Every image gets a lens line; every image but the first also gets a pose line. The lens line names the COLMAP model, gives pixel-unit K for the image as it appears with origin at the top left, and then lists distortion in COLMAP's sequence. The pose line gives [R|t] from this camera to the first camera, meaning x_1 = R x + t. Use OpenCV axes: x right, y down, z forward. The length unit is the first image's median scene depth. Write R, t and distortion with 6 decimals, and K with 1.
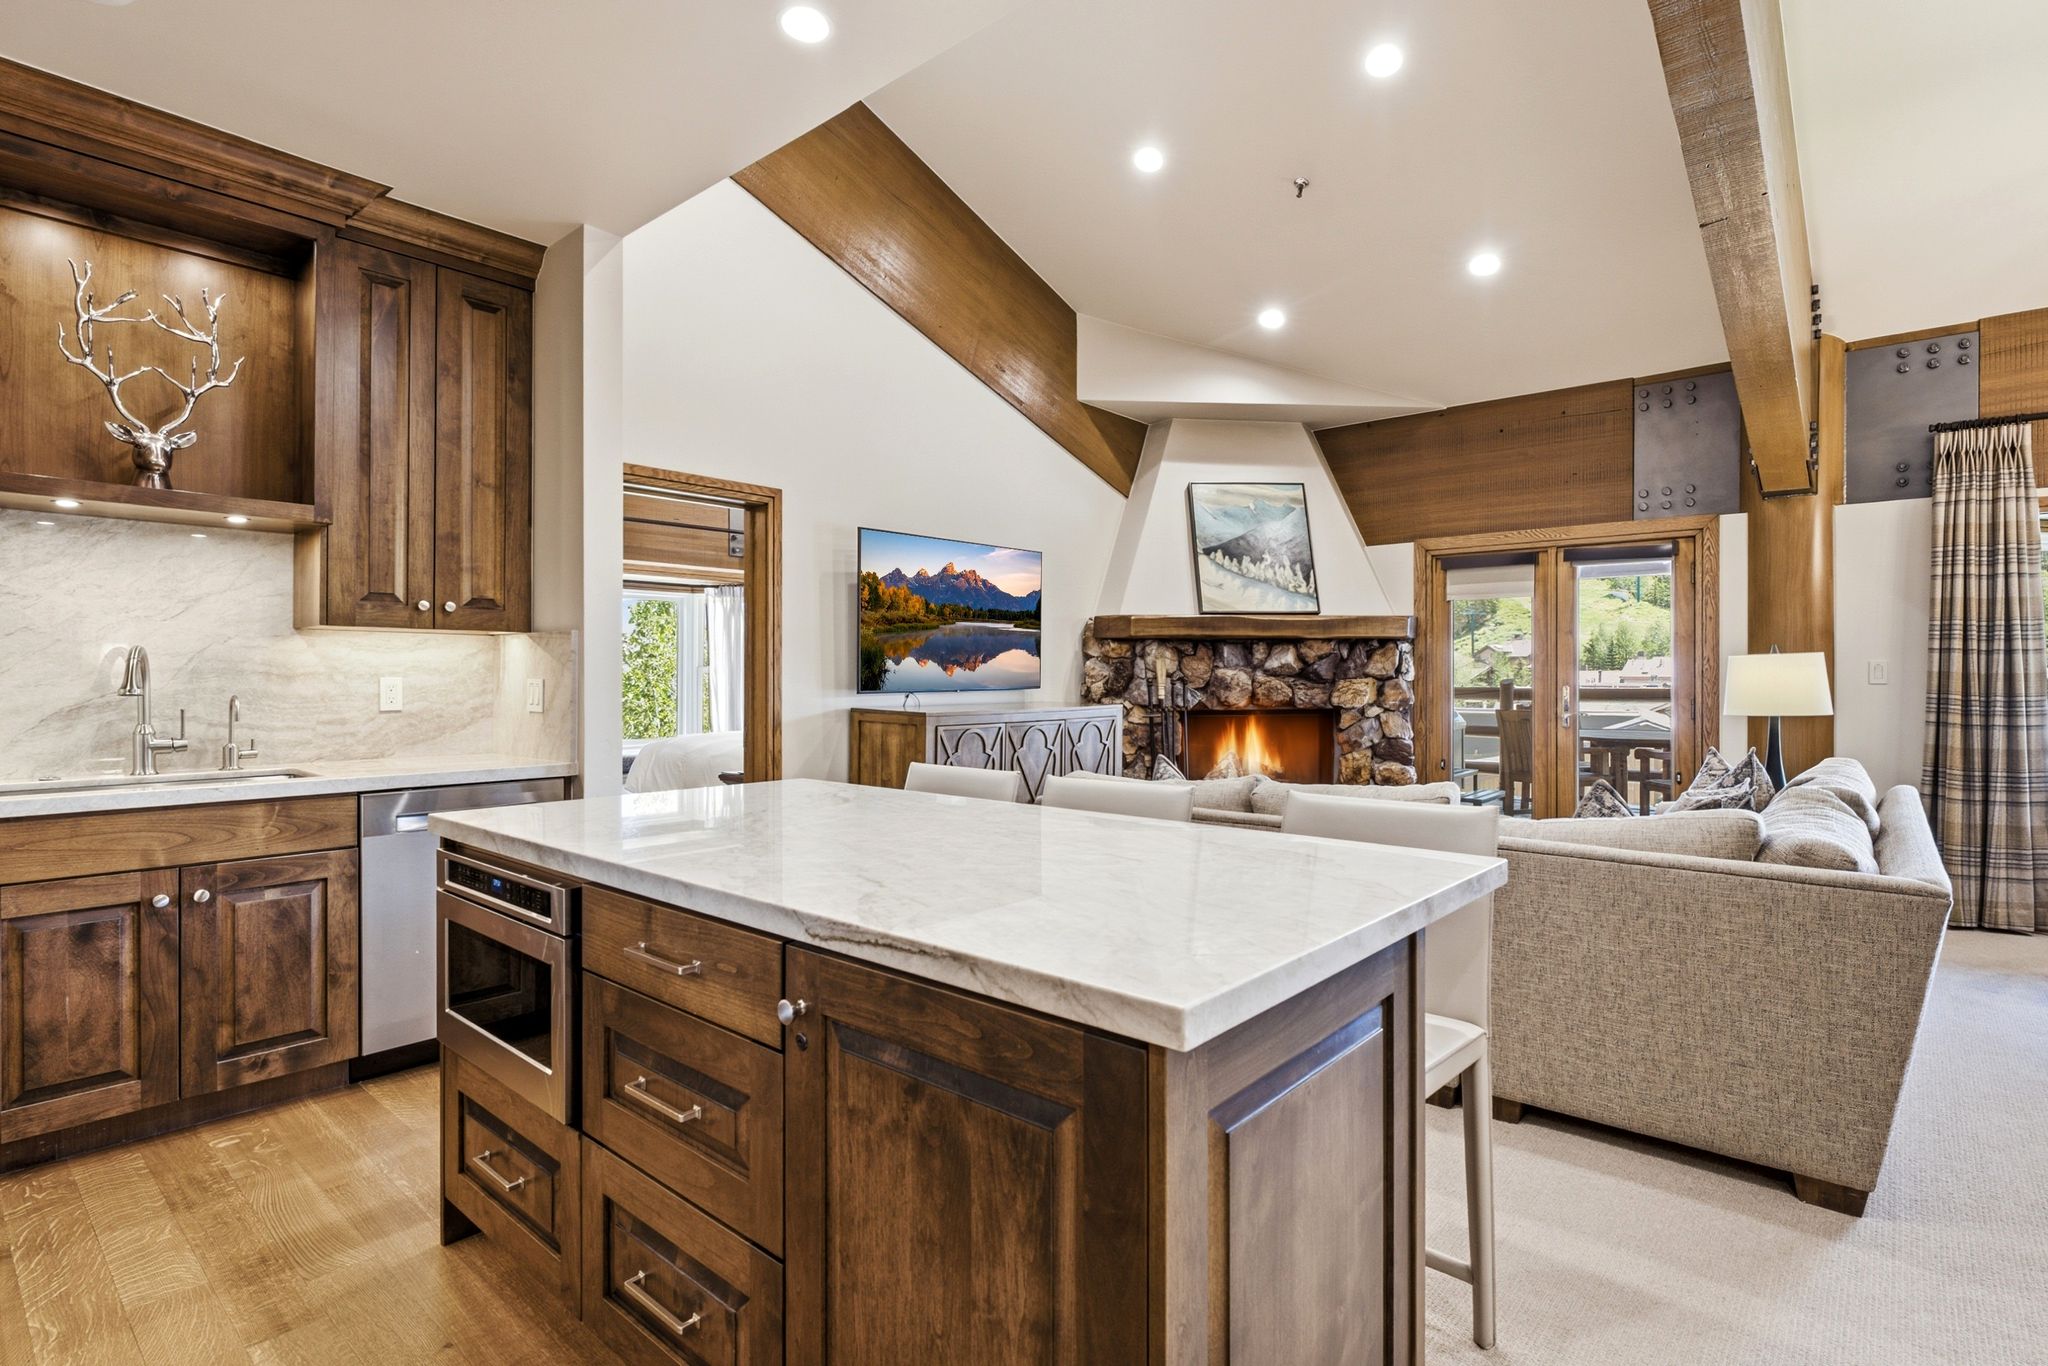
lens RADIAL K [[1006.3, 0, 1006.0], [0, 1006.3, 675.0], [0, 0, 1]] dist [0.006006, -0.003172]
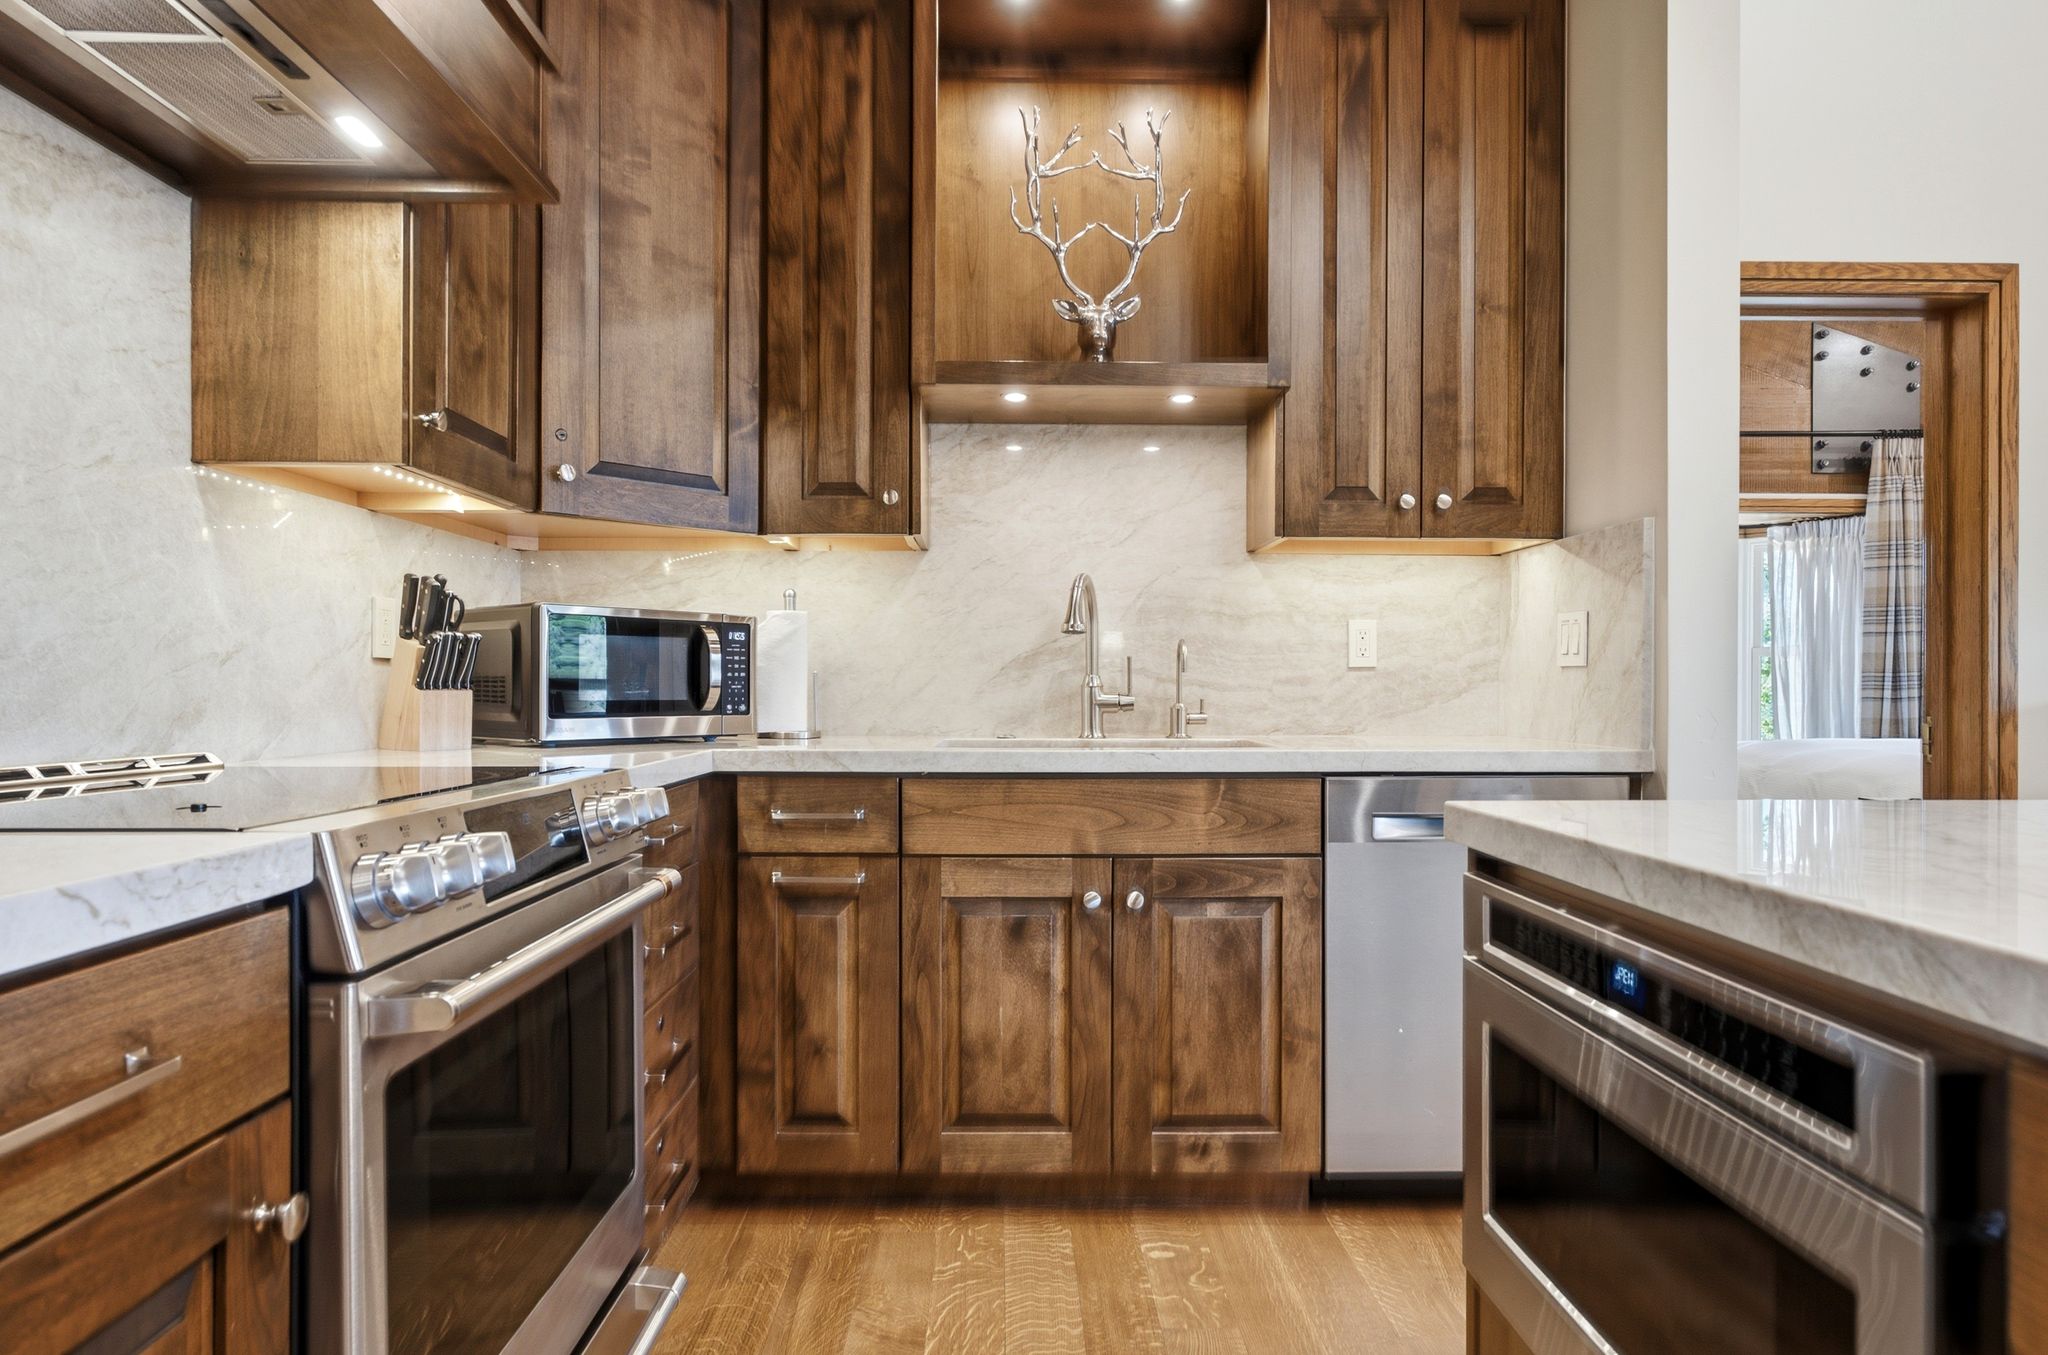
lens RADIAL K [[1165.2, 0, 1026.9], [0, 1165.2, 679.9], [0, 0, 1]] dist [-0.025031, 0.012958]
pose [[0.683473, -0.003077, -0.729969, -0.179952], [-0.002876, 0.999972, -0.006908, 0.050221], [0.729970, 0.006821, 0.683445, 0.278298]]
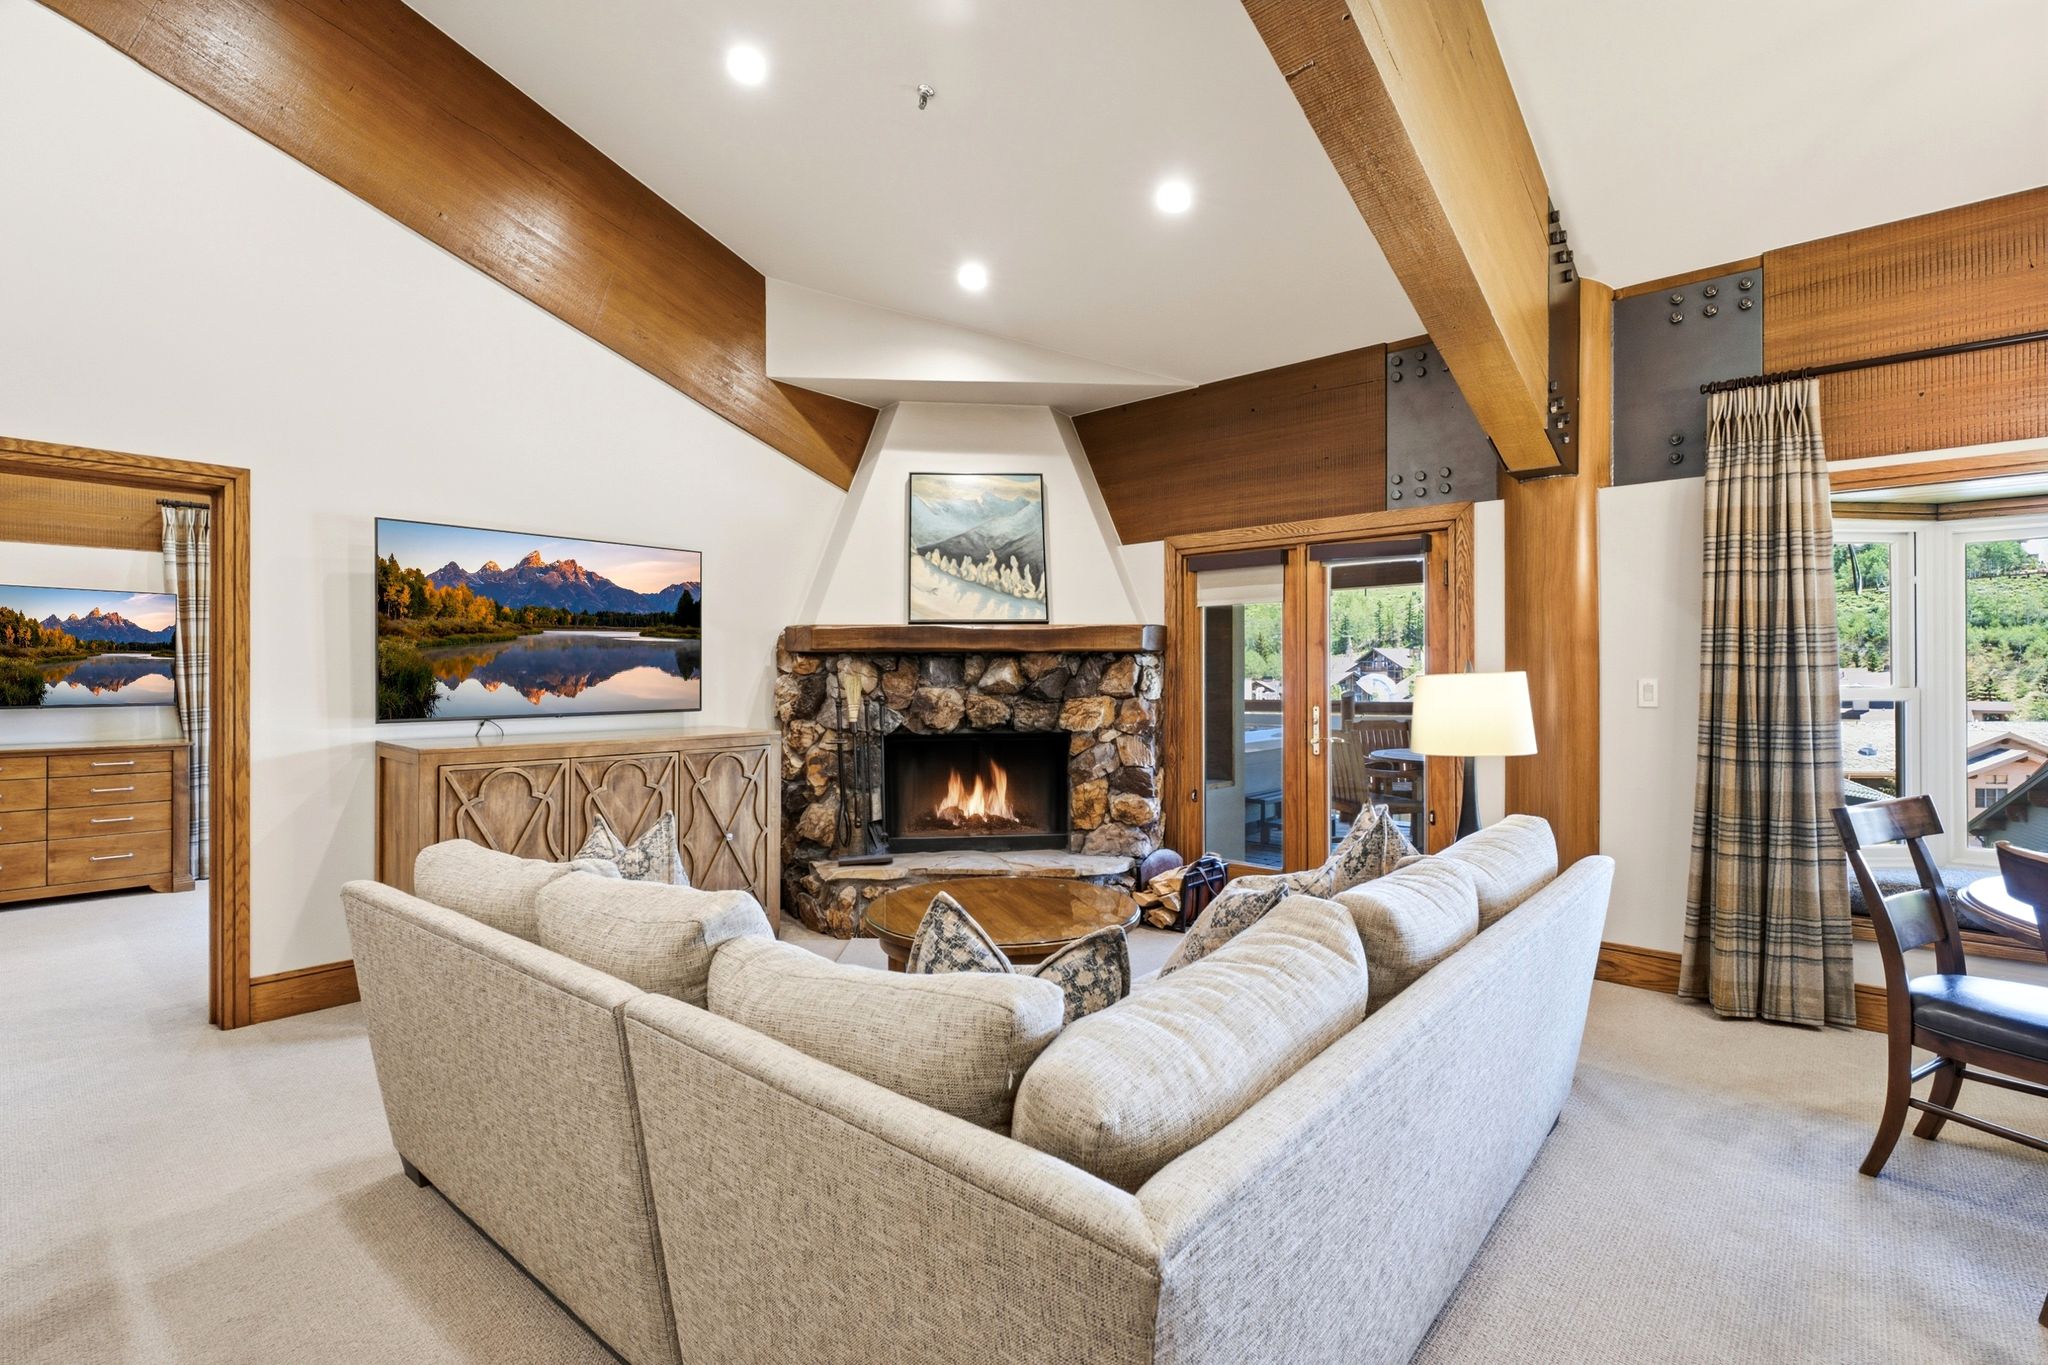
lens RADIAL K [[950.8, 0, 995.0], [0, 950.8, 676.9], [0, 0, 1]] dist [0.003203, -0.000713]
pose [[0.999979, -0.002731, -0.005889, 0.486109], [0.002708, 0.999988, -0.003987, -0.019705], [0.005900, 0.003971, 0.999975, 0.326662]]
